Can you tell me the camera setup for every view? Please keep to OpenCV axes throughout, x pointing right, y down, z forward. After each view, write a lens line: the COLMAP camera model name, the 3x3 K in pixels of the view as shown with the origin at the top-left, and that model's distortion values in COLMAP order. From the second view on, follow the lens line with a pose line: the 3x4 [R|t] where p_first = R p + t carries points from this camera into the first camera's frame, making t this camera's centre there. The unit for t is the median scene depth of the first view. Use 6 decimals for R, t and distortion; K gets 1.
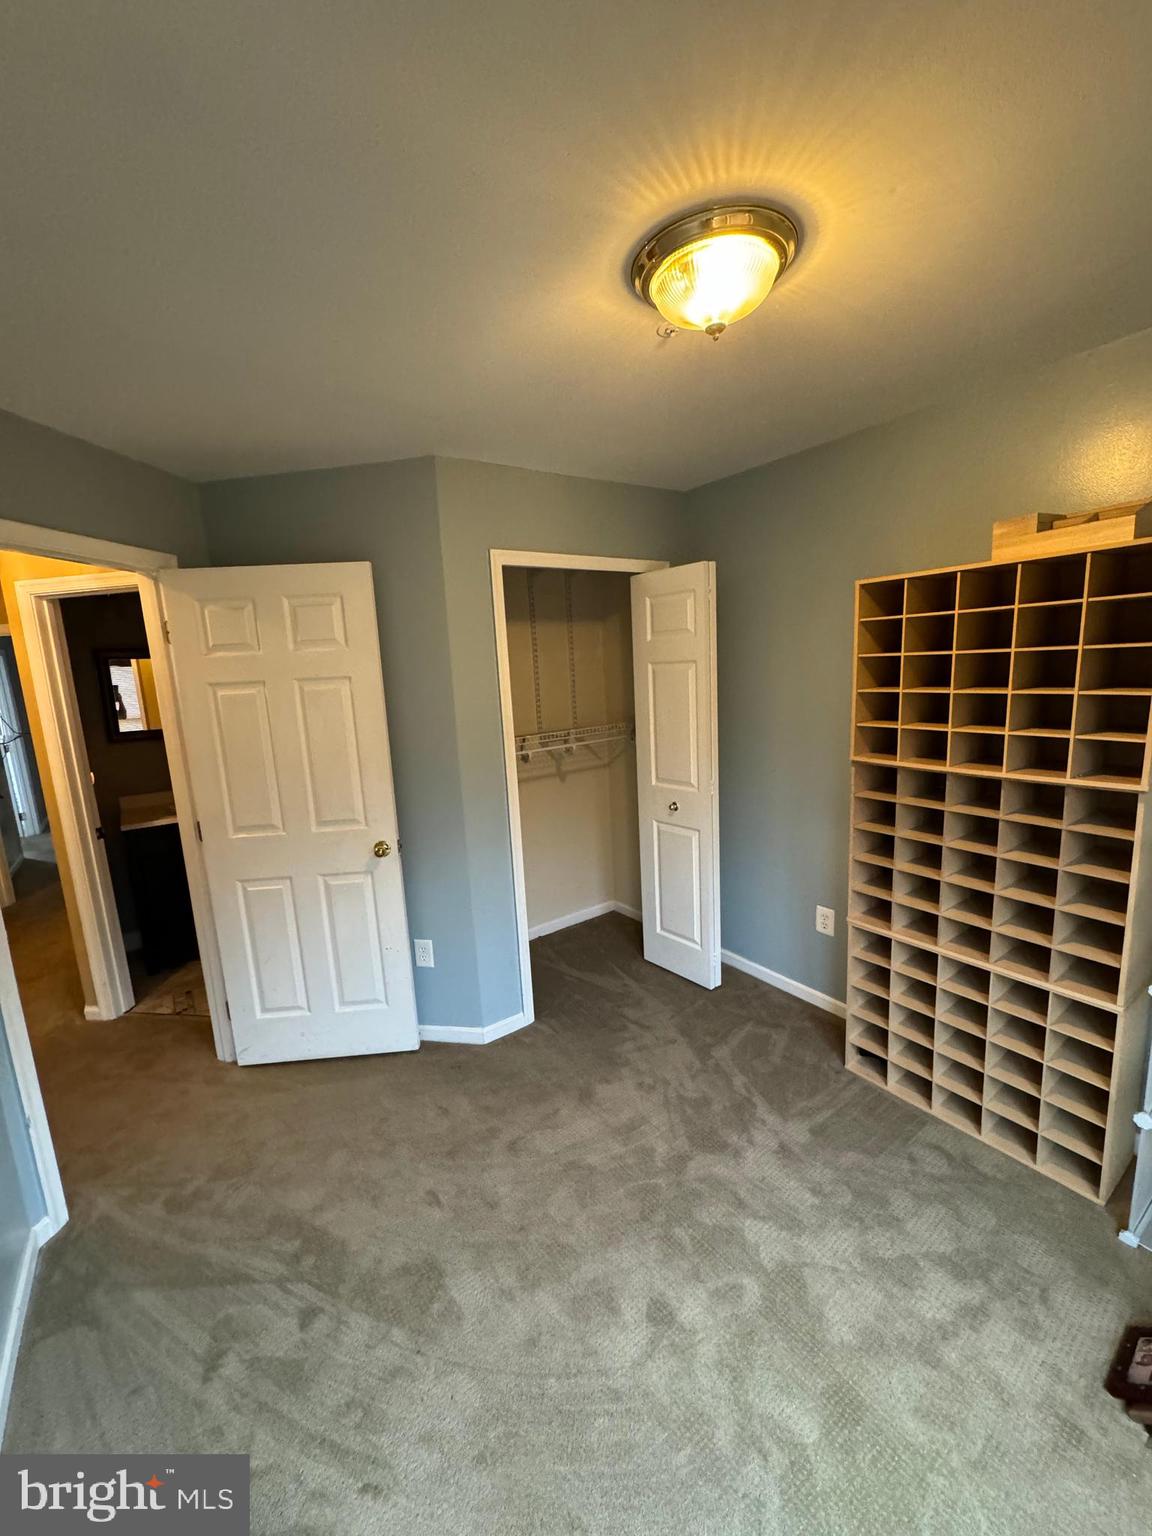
lens RADIAL K [[613.9, 0, 579.6], [0, 613.9, 764.1], [0, 0, 1]] dist [-0.002457, 0.000661]
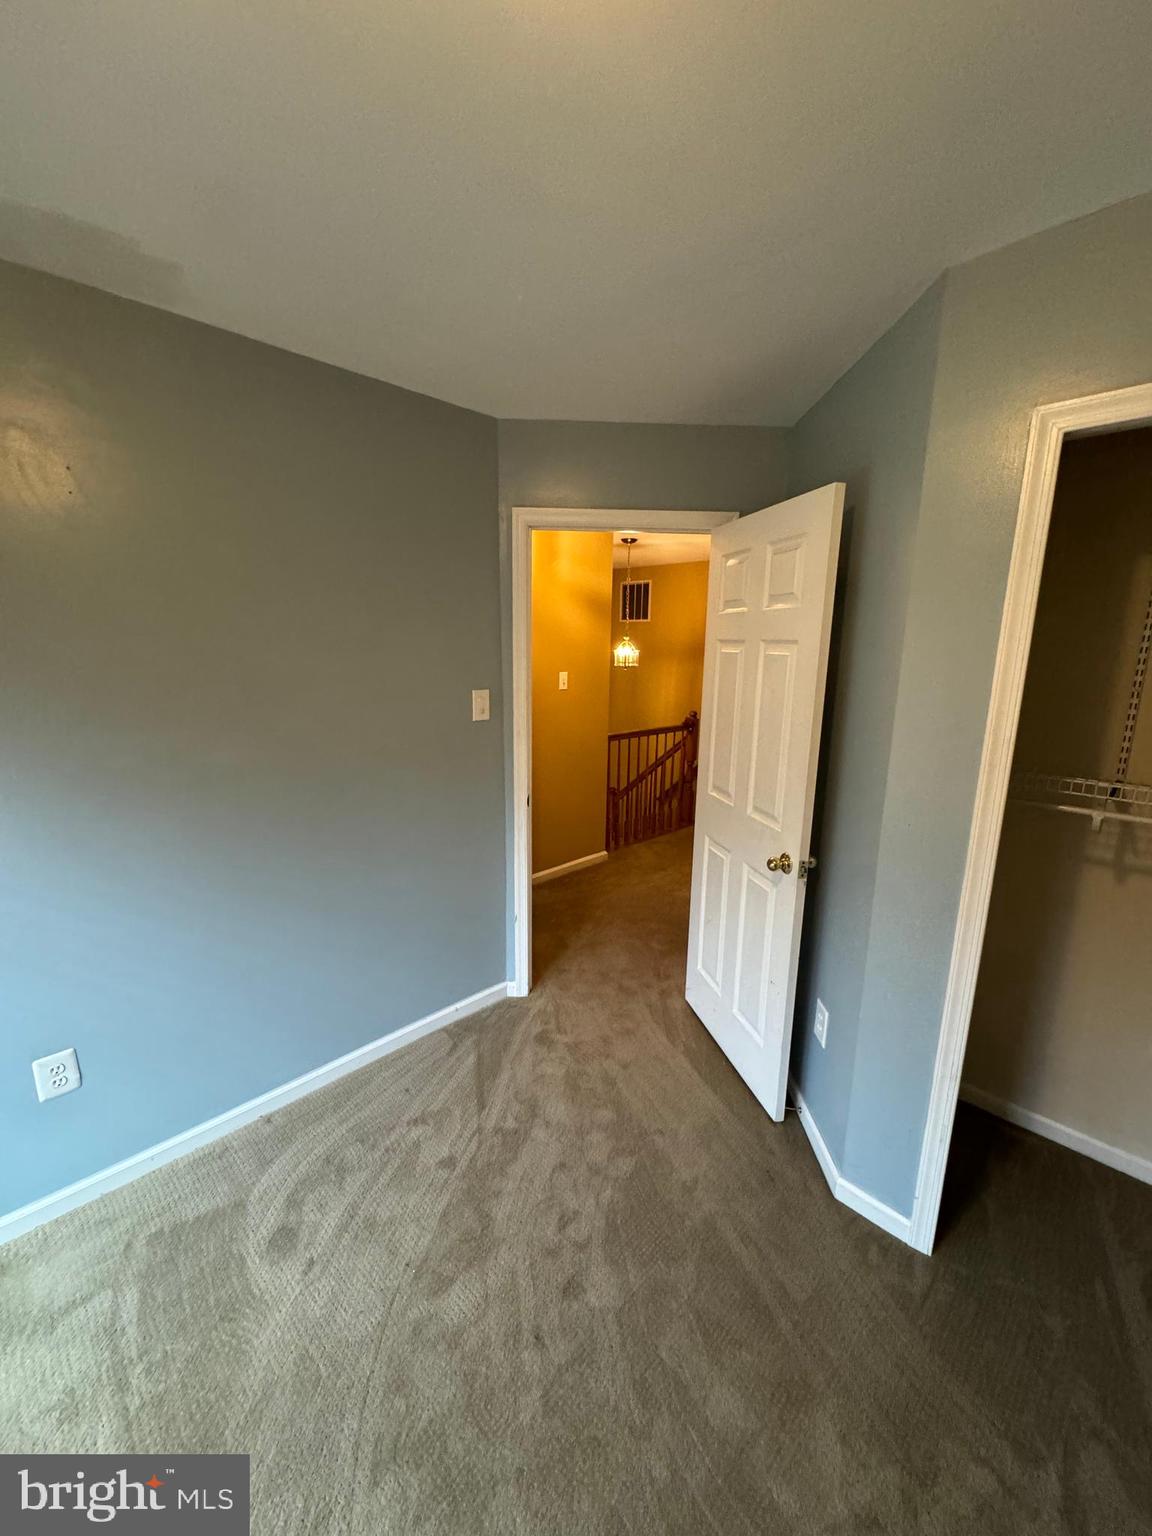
lens RADIAL K [[613.9, 0, 578.3], [0, 613.9, 767.6], [0, 0, 1]] dist [-0.002457, 0.000661]
pose [[0.161643, 0.251252, -0.954329, 0.358439], [-0.184545, 0.957683, 0.220877, -0.104865], [0.969440, 0.140413, 0.201170, 0.571520]]
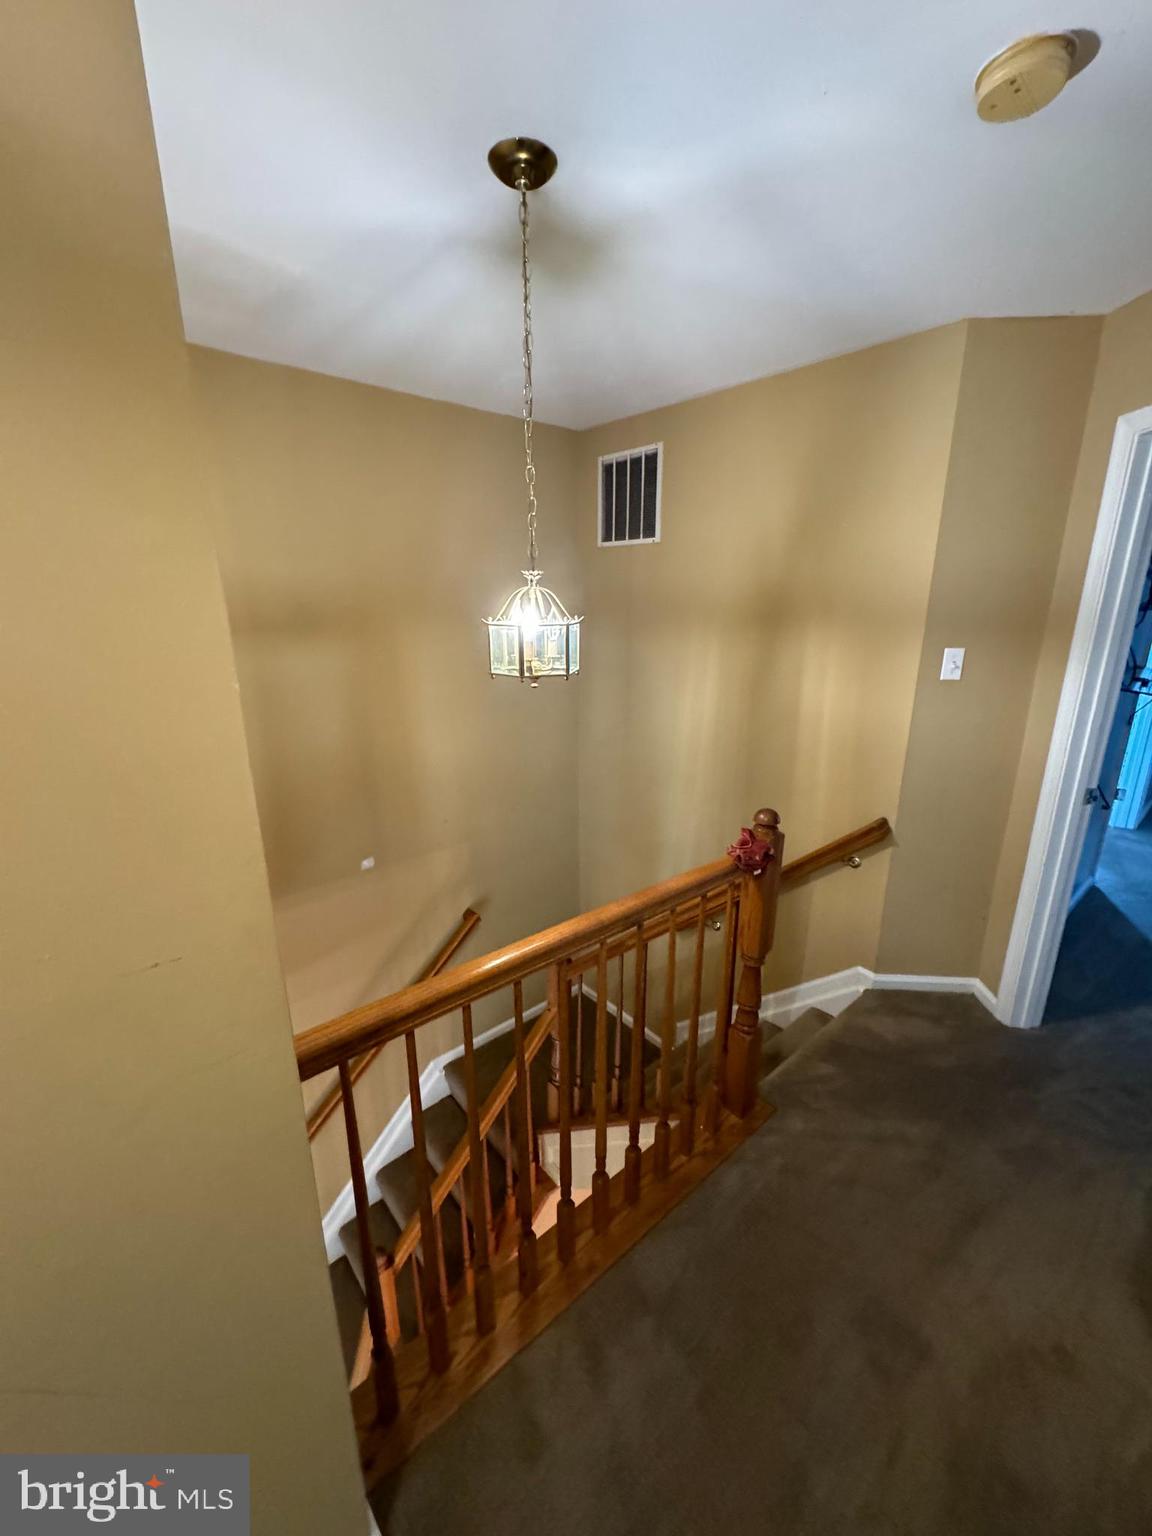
lens RADIAL K [[613.9, 0, 571.4], [0, 613.9, 767.1], [0, 0, 1]] dist [-0.002457, 0.000661]
pose [[0.086220, 0.321964, -0.942818, -1.144549], [-0.162755, 0.938180, 0.305497, -0.107593], [0.982892, 0.127109, 0.133291, 1.083241]]
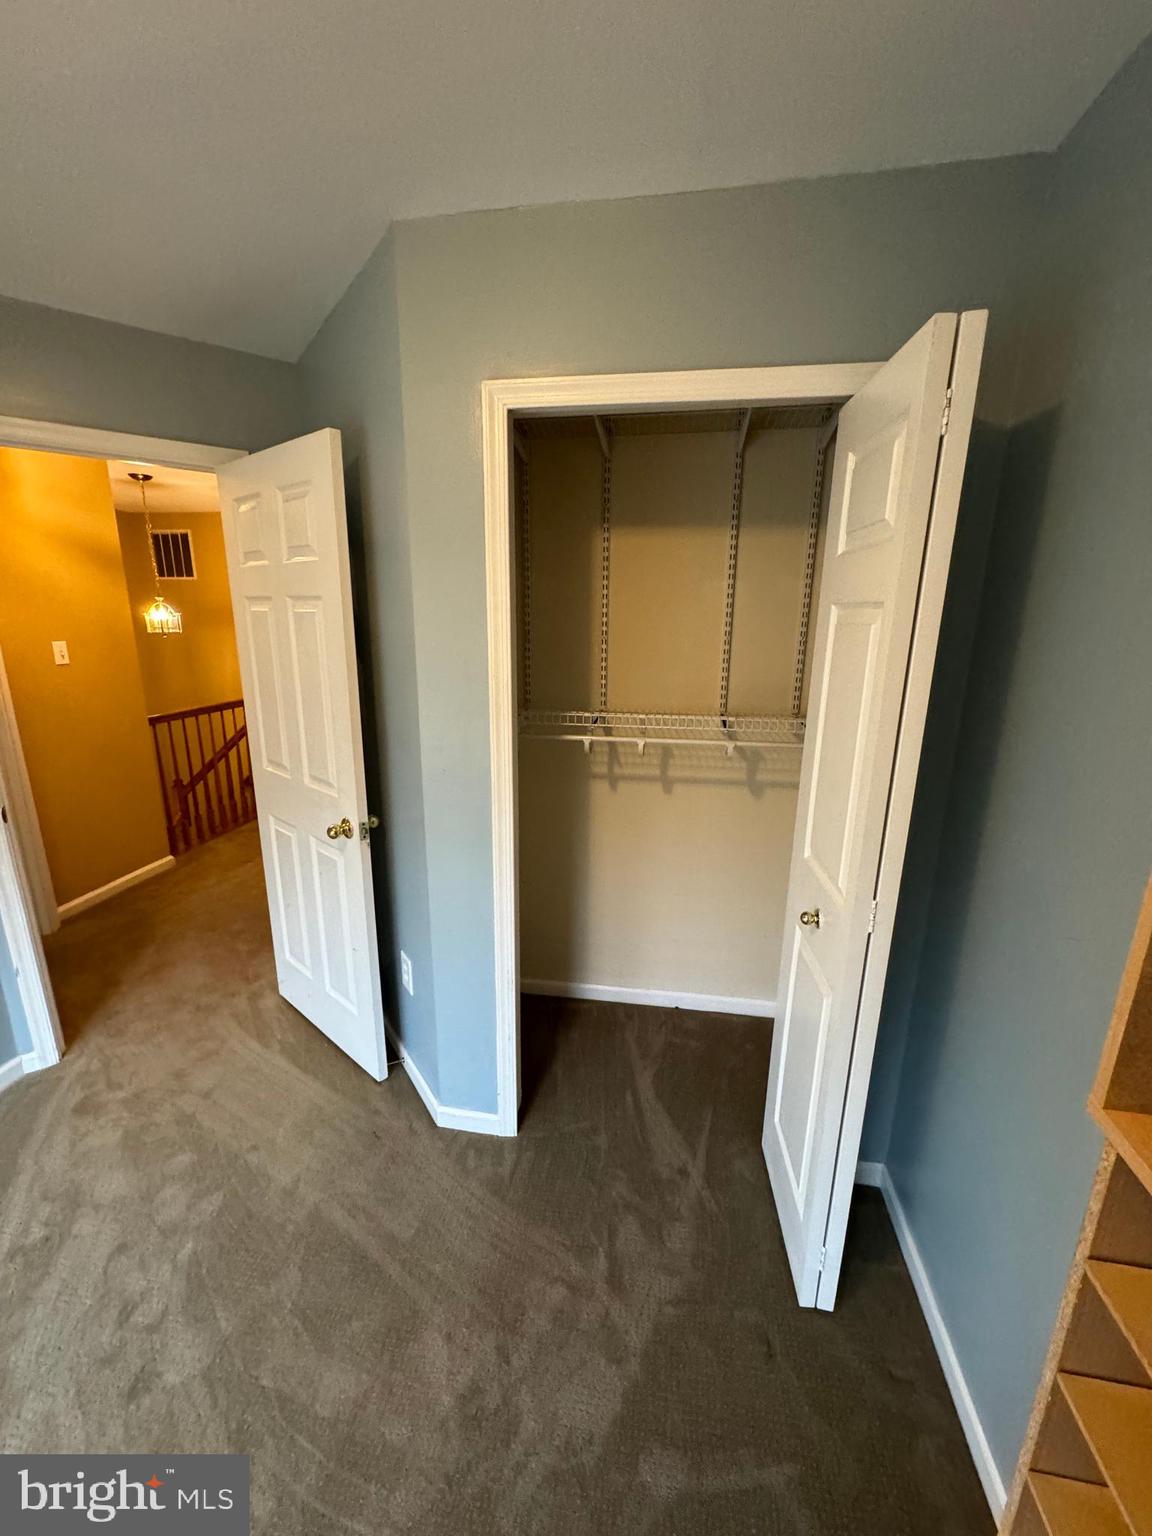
lens RADIAL K [[613.9, 0, 576.8], [0, 613.9, 767.7], [0, 0, 1]] dist [-0.002457, 0.000661]
pose [[0.704744, 0.232351, -0.670334, 0.380821], [-0.163153, 0.972604, 0.165596, -0.110324], [0.690447, -0.007336, 0.723346, 0.649437]]
